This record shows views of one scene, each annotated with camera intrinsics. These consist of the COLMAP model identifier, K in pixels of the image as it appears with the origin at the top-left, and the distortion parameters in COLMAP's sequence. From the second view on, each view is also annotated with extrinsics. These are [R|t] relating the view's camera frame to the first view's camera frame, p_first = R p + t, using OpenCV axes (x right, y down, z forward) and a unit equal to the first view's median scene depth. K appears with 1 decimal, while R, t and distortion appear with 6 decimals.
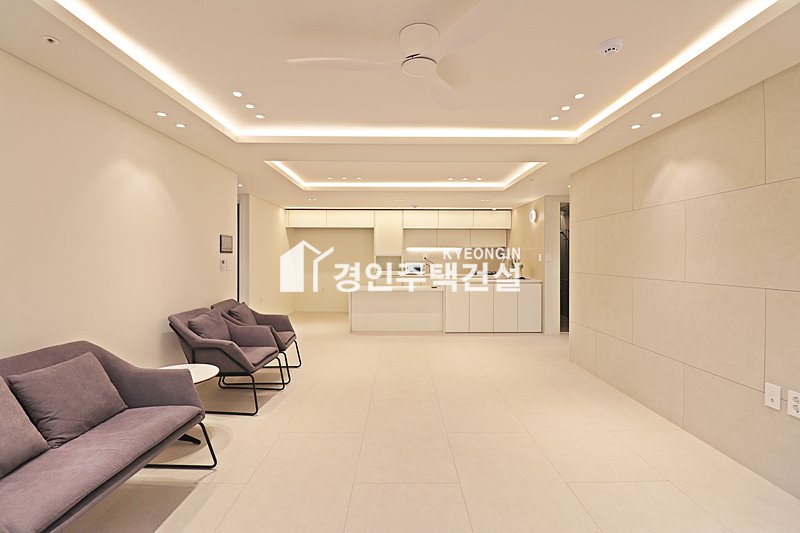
lens RADIAL K [[369.1, 0, 401.0], [0, 369.1, 258.0], [0, 0, 1]] dist [0.001013, -0.012786]
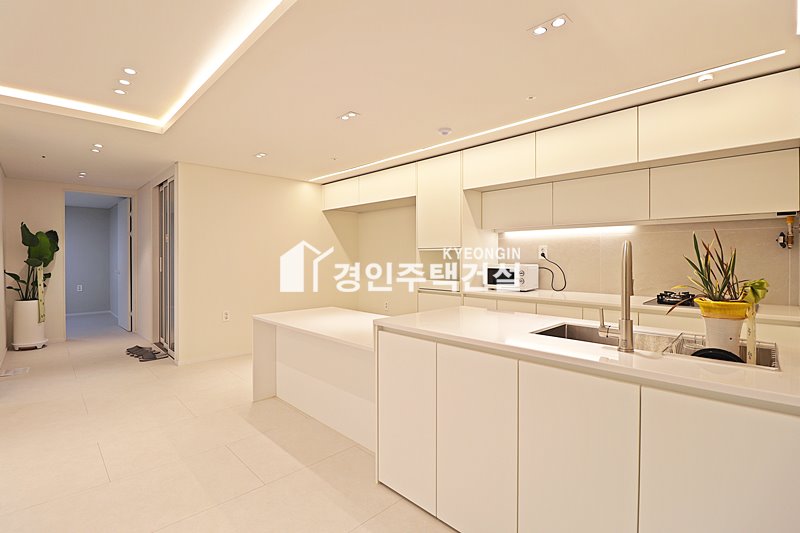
lens RADIAL K [[375.4, 0, 398.4], [0, 375.4, 260.1], [0, 0, 1]] dist [0.003620, -0.012557]
pose [[0.691860, 0.003688, -0.722022, 0.509975], [0.000638, 0.999983, 0.005720, 0.008982], [0.722031, -0.004418, 0.691847, 1.086211]]
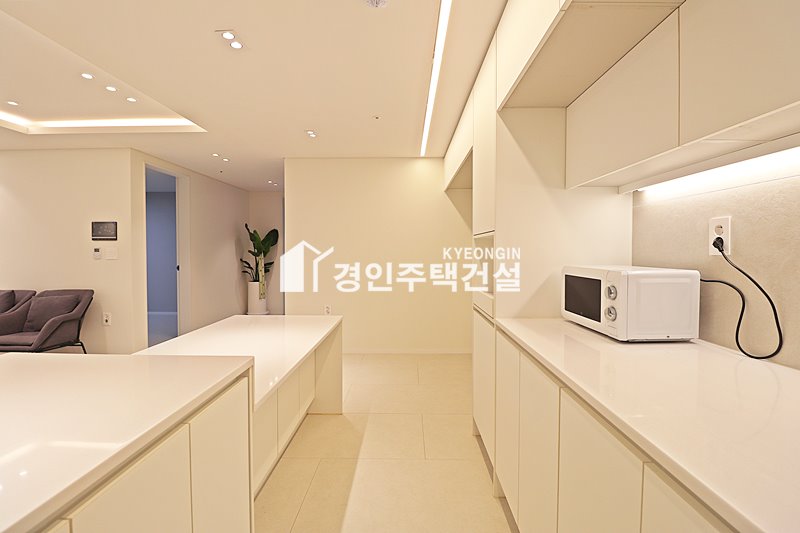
lens RADIAL K [[371.7, 0, 399.6], [0, 371.7, 259.4], [0, 0, 1]] dist [-0.000262, -0.012694]
pose [[-0.029347, 0.023040, -0.999304, 0.416615], [-0.003973, 0.999724, 0.023166, 0.008839], [0.999561, 0.004650, -0.029247, 1.666800]]
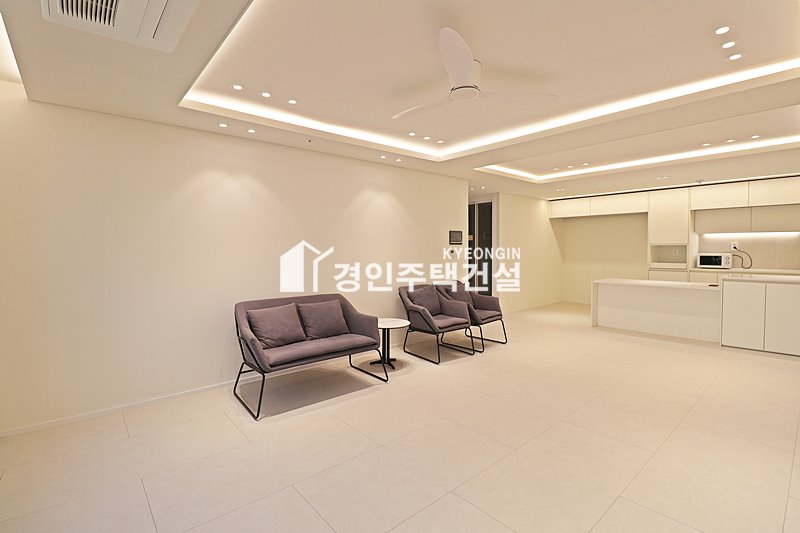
lens RADIAL K [[371.7, 0, 399.6], [0, 371.7, 259.4], [0, 0, 1]] dist [-0.000262, -0.012694]
pose [[0.652690, 0.017654, -0.757420, 0.357956], [0.005549, 0.999590, 0.028080, 0.000414], [0.757605, -0.022530, 0.652324, 0.005506]]
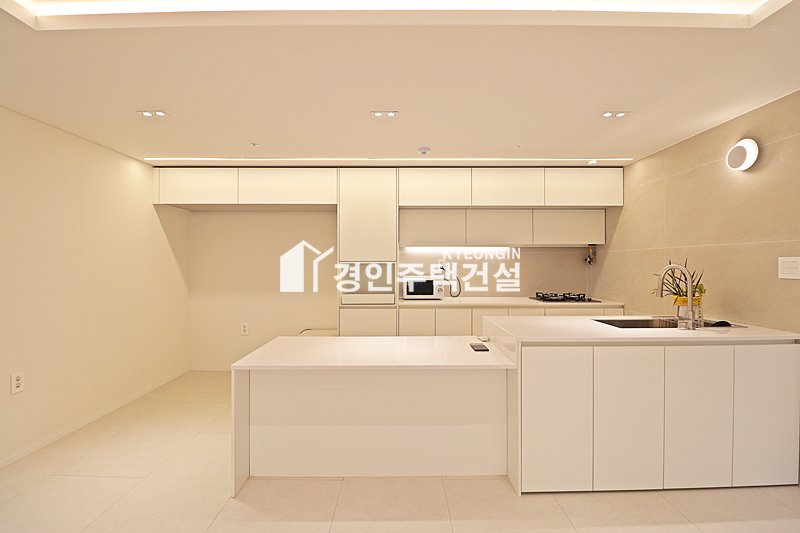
lens RADIAL K [[369.1, 0, 401.0], [0, 369.1, 258.0], [0, 0, 1]] dist [0.001013, -0.012786]
pose [[0.999998, -0.001216, 0.001274, 0.015997], [0.001238, 0.999838, -0.017973, -0.006195], [-0.001252, 0.017975, 0.999838, 0.917053]]
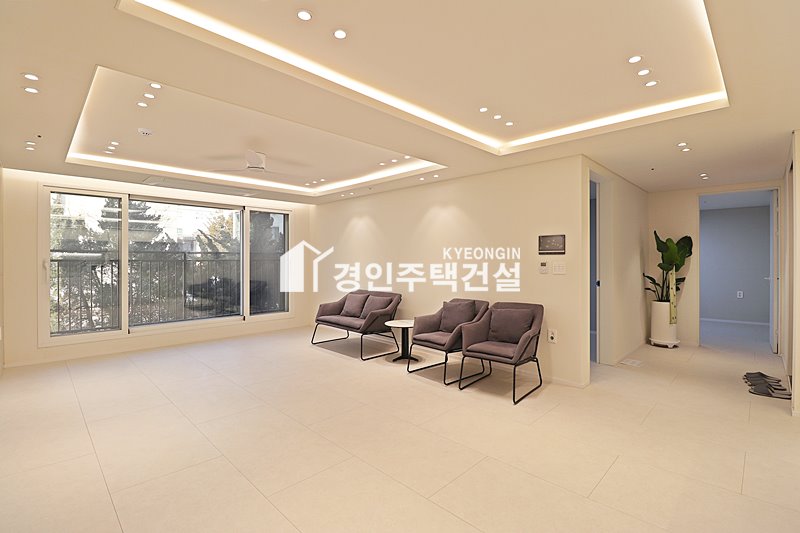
lens RADIAL K [[369.1, 0, 401.0], [0, 369.1, 258.0], [0, 0, 1]] dist [0.001013, -0.012786]
pose [[-0.704448, -0.005706, -0.709732, 0.405153], [-0.002088, 0.999980, -0.005967, 0.000851], [0.709752, -0.002722, -0.704446, 1.293897]]
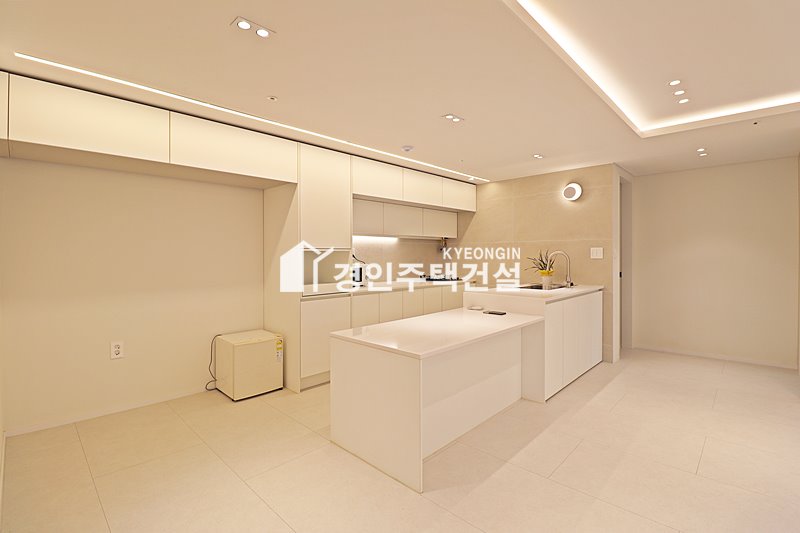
lens RADIAL K [[369.1, 0, 401.0], [0, 369.1, 258.0], [0, 0, 1]] dist [0.001013, -0.012786]
pose [[0.691475, -0.008705, 0.722348, -0.520664], [0.006351, 0.999962, 0.005970, 0.002877], [-0.722373, 0.000460, 0.691504, 1.095888]]
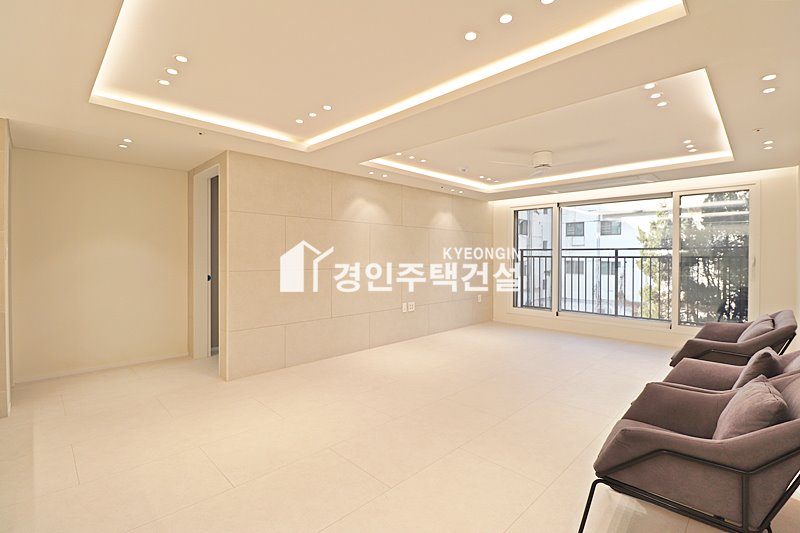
lens RADIAL K [[369.1, 0, 401.0], [0, 369.1, 258.0], [0, 0, 1]] dist [0.001013, -0.012786]
pose [[-0.705622, -0.009540, 0.708525, -0.381945], [-0.004759, 0.999951, 0.008724, -0.000723], [-0.708573, 0.002784, -0.705632, 1.312192]]
